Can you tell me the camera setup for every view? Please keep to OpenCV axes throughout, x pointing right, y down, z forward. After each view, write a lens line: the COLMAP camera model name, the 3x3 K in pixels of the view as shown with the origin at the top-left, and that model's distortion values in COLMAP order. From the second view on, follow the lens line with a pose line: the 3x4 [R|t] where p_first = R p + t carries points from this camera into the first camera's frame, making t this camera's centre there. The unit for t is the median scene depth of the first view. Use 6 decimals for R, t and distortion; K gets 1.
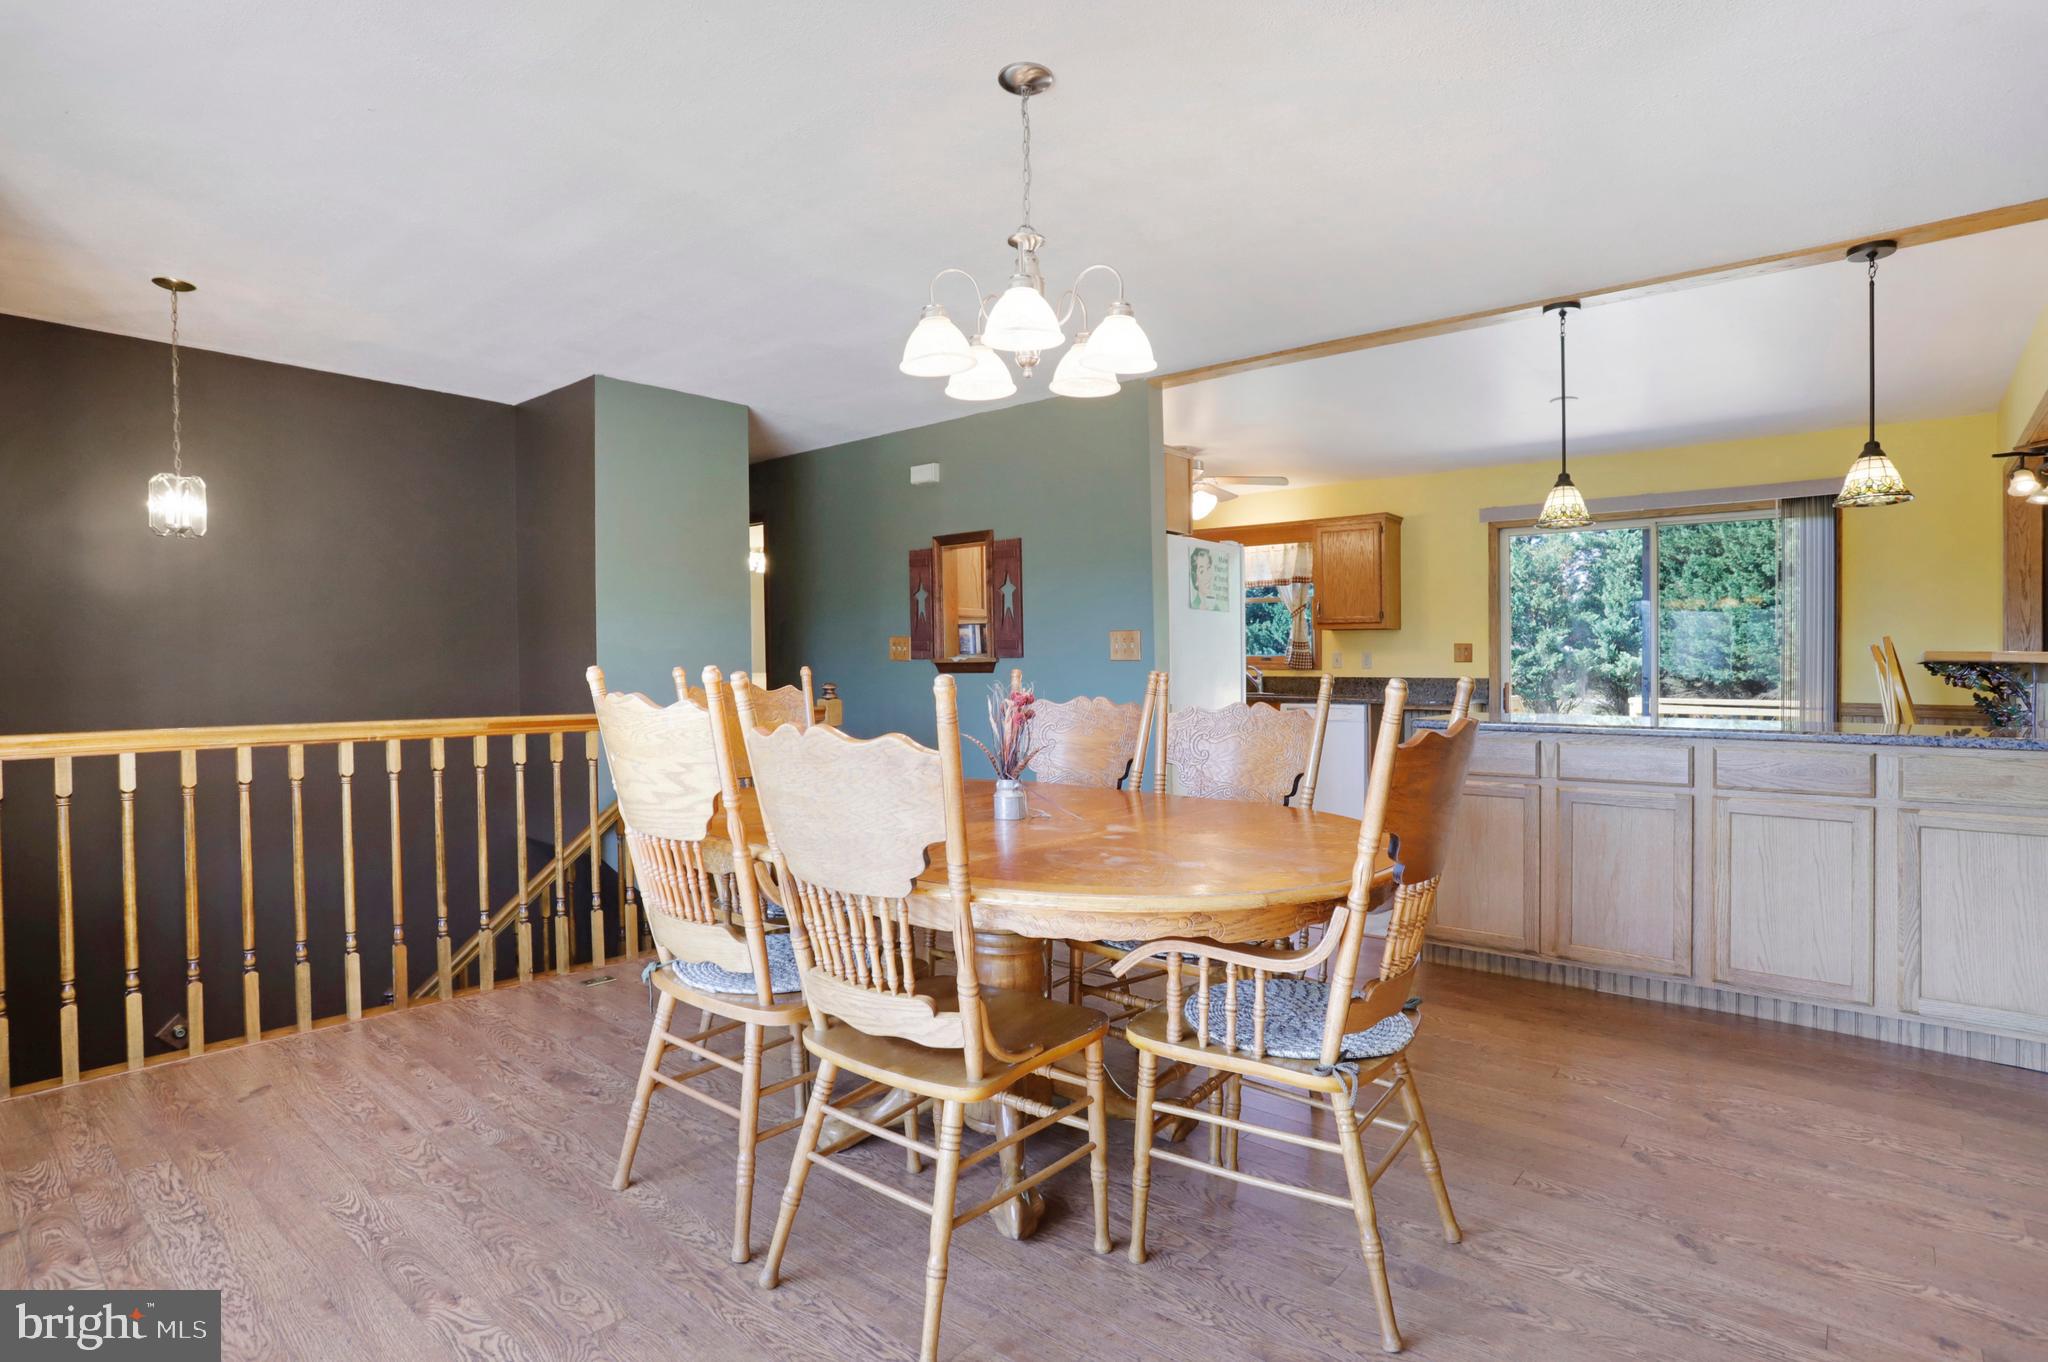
lens RADIAL K [[1061.6, 0, 1024.0], [0, 1061.6, 681.0], [0, 0, 1]] dist [-0.061894, 0.025858]
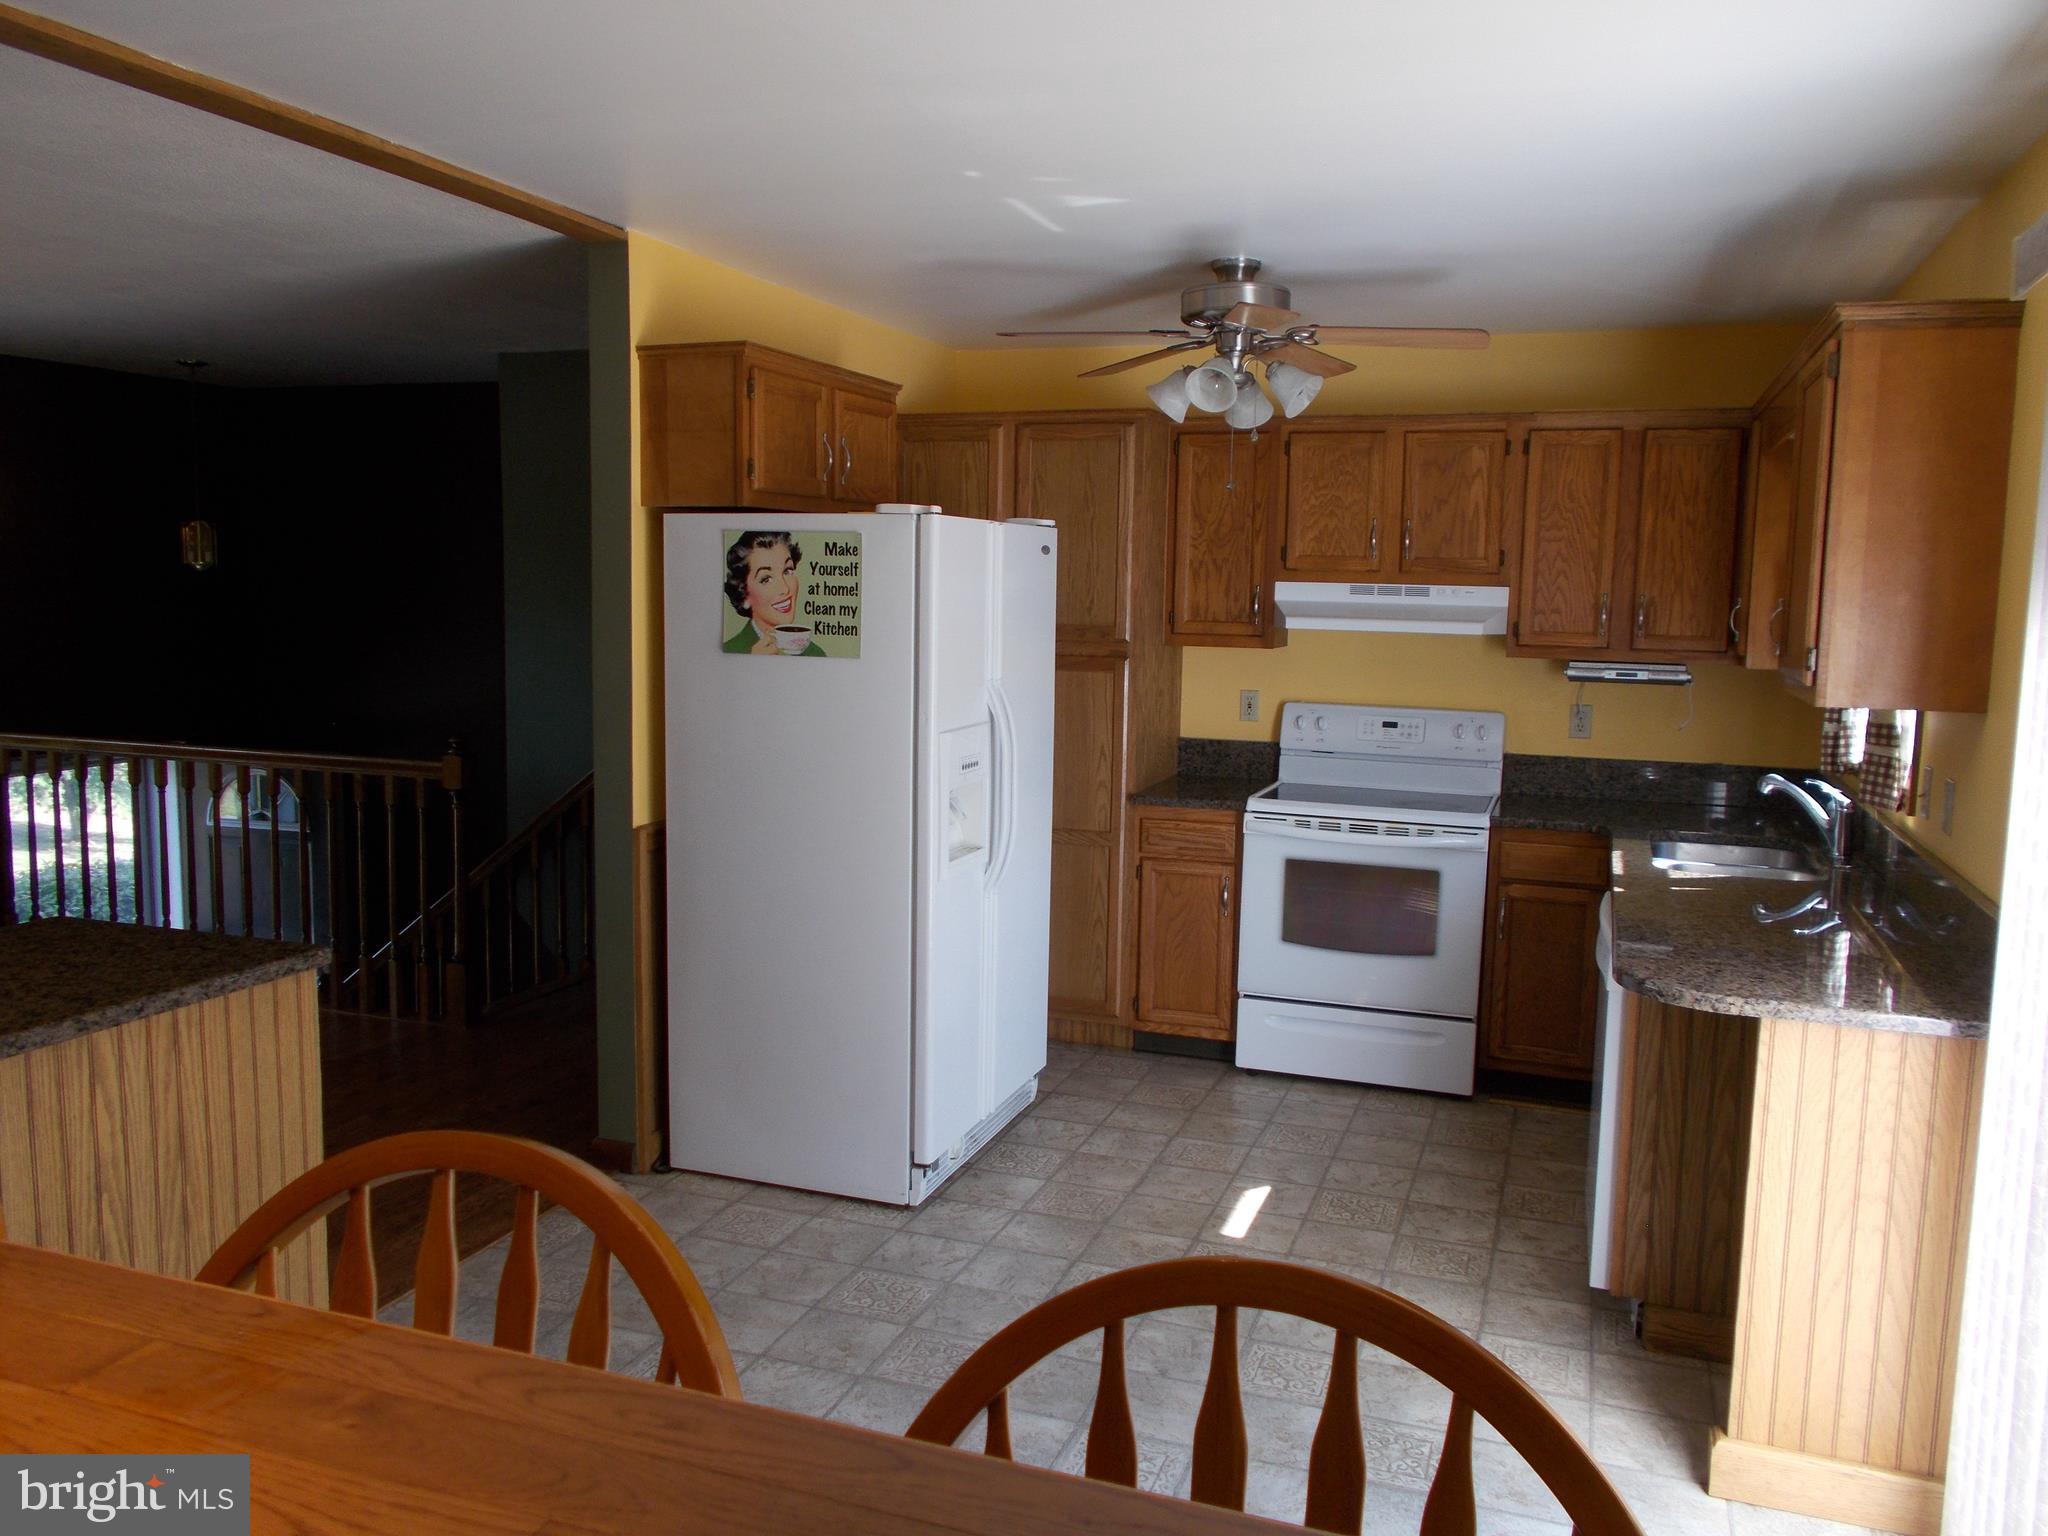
lens RADIAL K [[1631.3, 0, 1025.1], [0, 1631.3, 718.5], [0, 0, 1]] dist [0.016537, 0.006654]
pose [[0.335920, 0.085964, -0.937960, 0.947832], [-0.030960, 0.996296, 0.080222, -0.103482], [0.941382, 0.002091, 0.337337, 0.858852]]
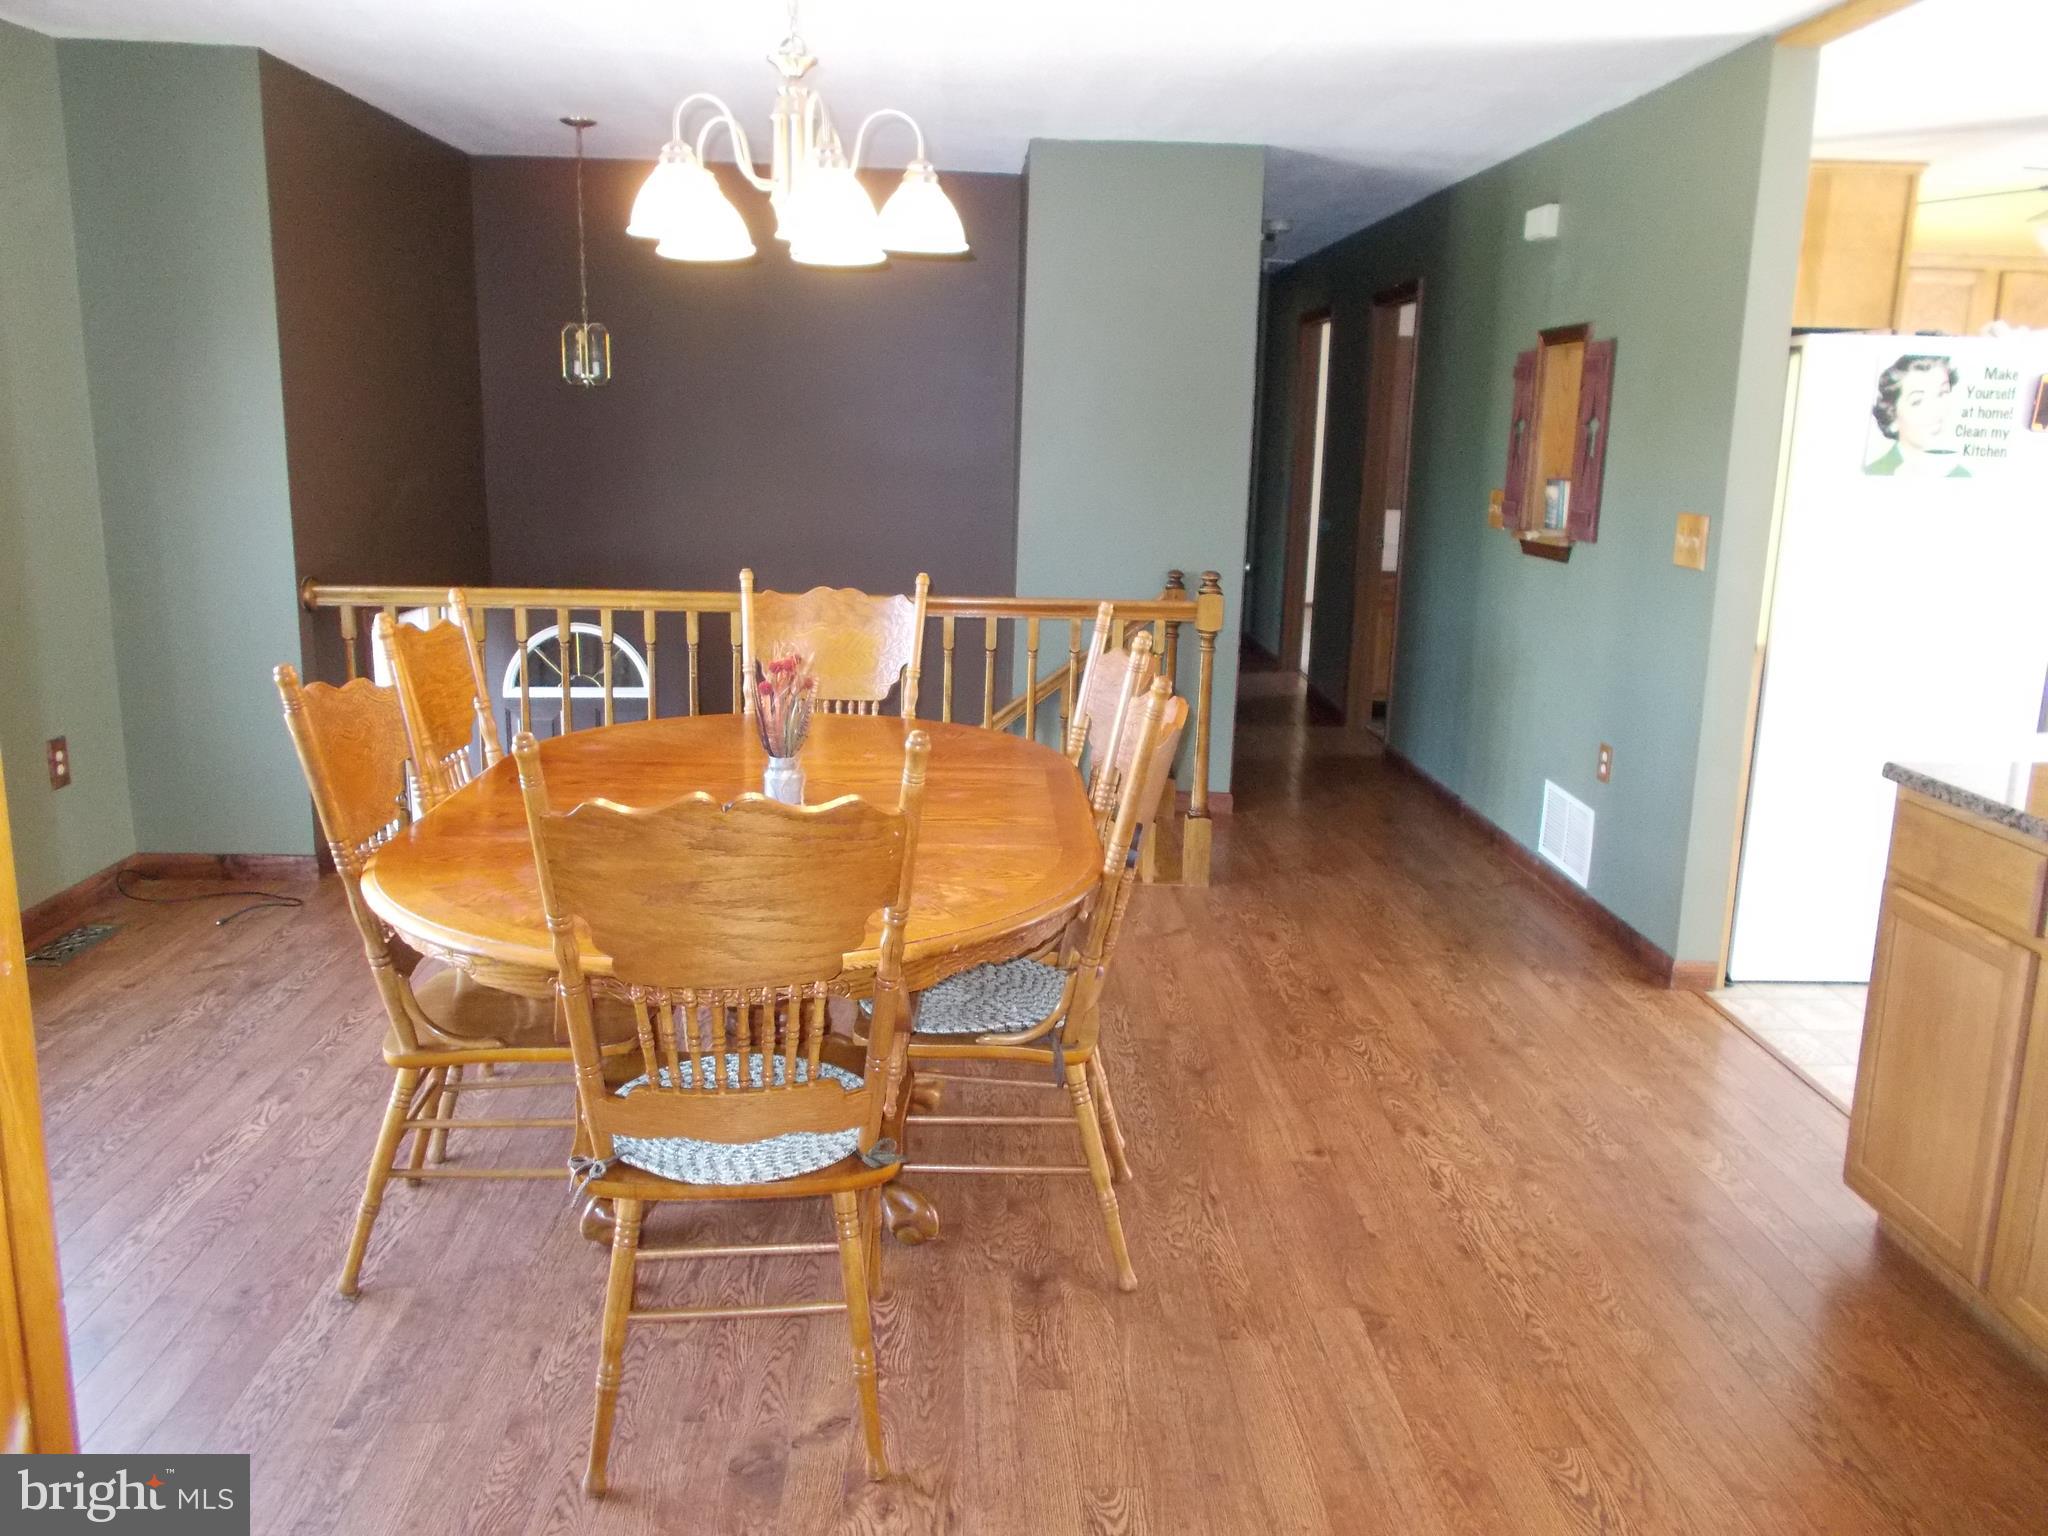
lens RADIAL K [[1613.0, 0, 1024.0], [0, 1613.0, 768.0], [0, 0, 1]] dist [0.005348, 0.001875]
pose [[0.678421, 0.171015, -0.714492, 0.467690], [-0.033562, 0.978729, 0.202394, -0.073813], [0.733906, -0.113328, 0.669730, 0.135269]]
